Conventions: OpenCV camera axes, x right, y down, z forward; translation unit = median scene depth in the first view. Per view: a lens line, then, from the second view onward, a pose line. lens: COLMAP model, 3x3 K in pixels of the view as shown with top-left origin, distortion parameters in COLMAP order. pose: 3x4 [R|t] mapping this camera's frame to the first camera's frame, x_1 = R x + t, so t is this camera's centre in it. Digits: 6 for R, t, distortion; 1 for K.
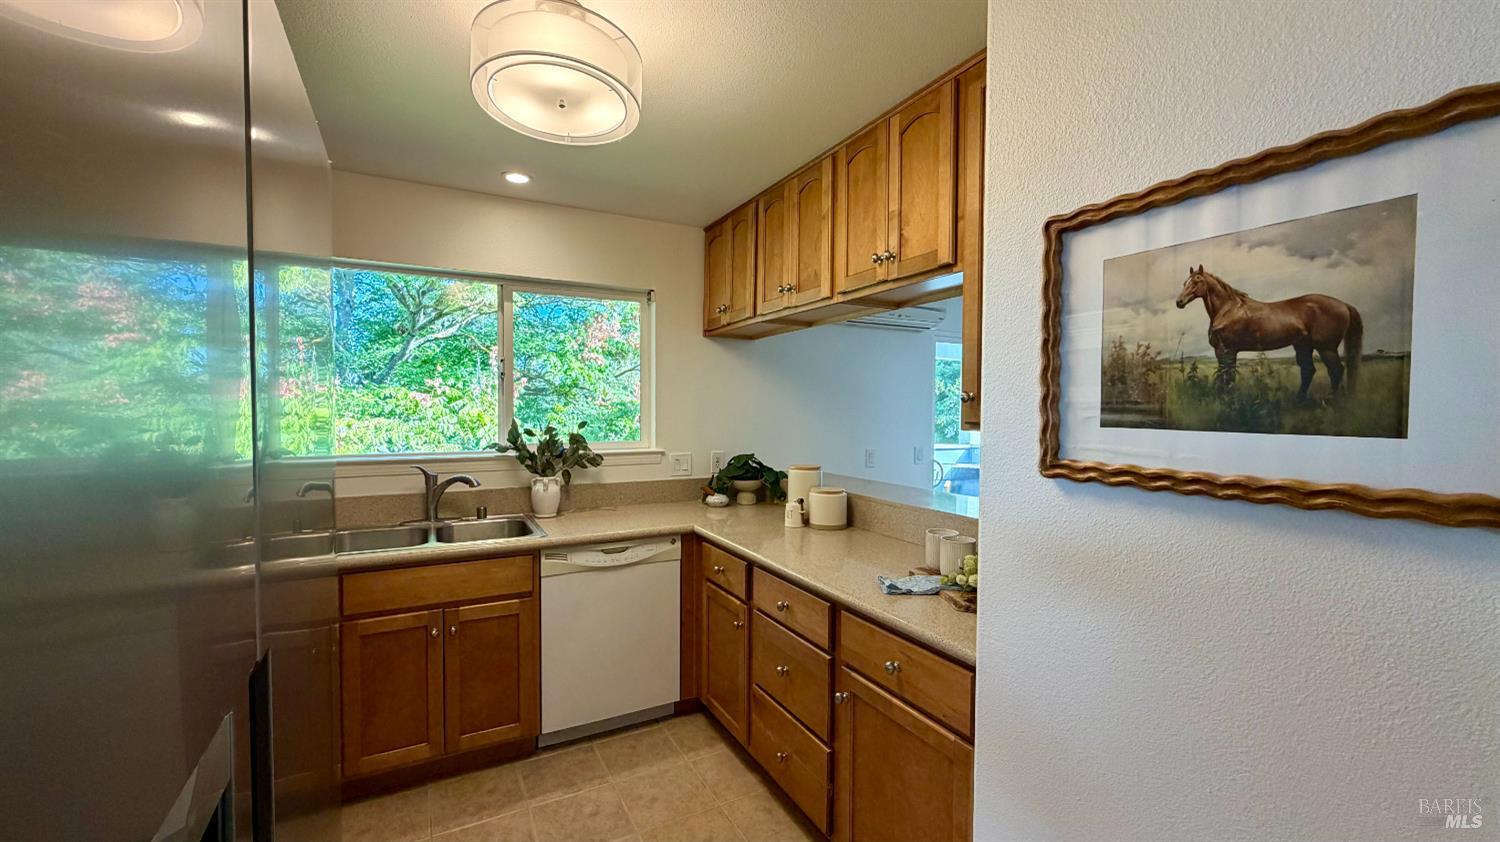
lens RADIAL K [[582.5, 0, 752.7], [0, 582.5, 422.7], [0, 0, 1]] dist [-0.001488, -0.000214]
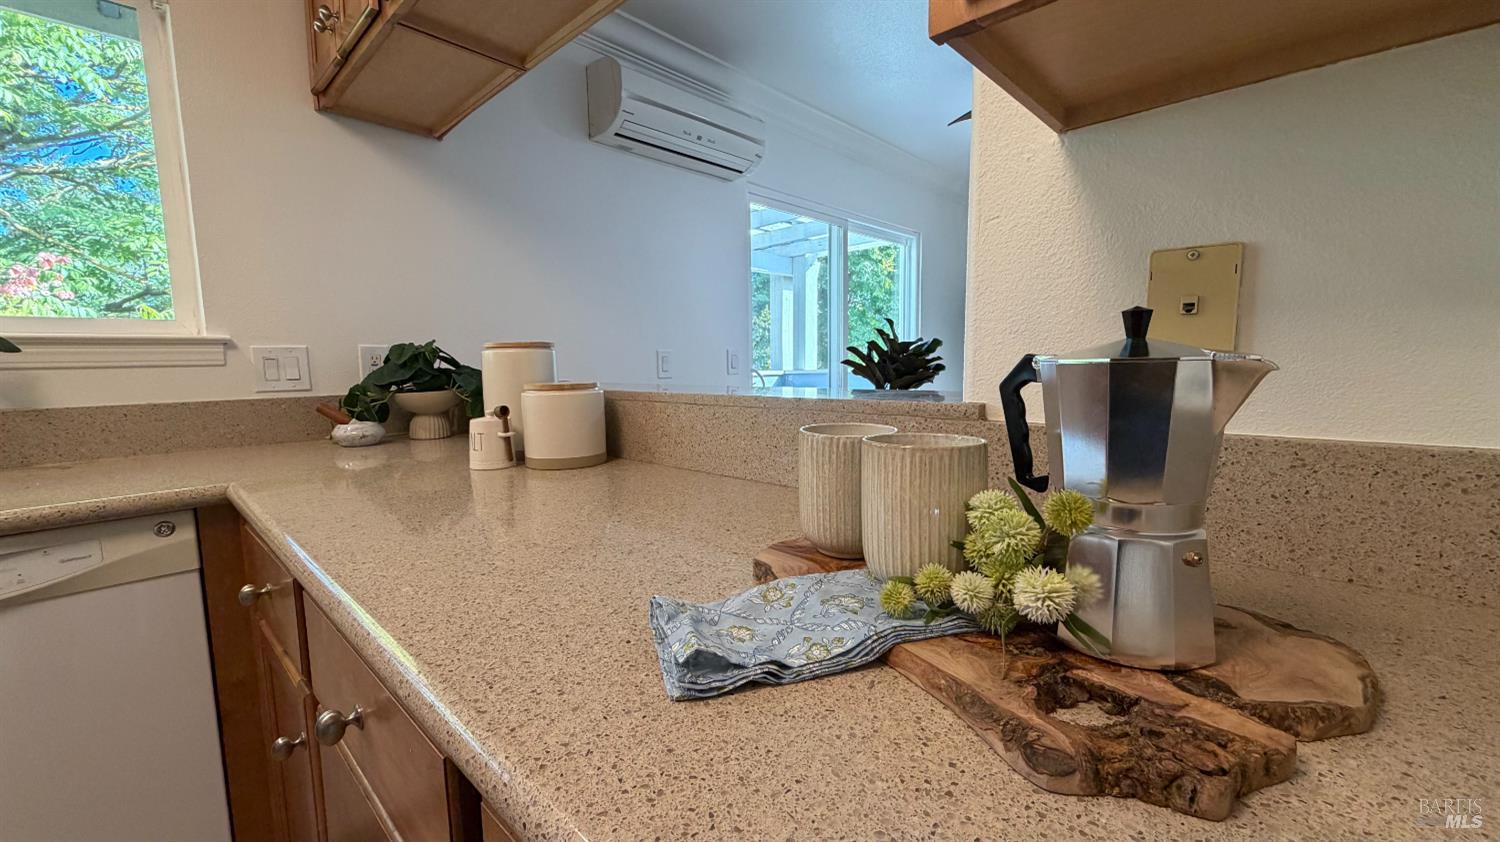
lens RADIAL K [[582.5, 0, 748.2], [0, 582.5, 420.5], [0, 0, 1]] dist [-0.001488, -0.000214]
pose [[0.948139, -0.053984, 0.313238, 0.123761], [0.029488, 0.996161, 0.082424, 0.110825], [-0.316485, -0.068912, 0.946091, 0.510981]]
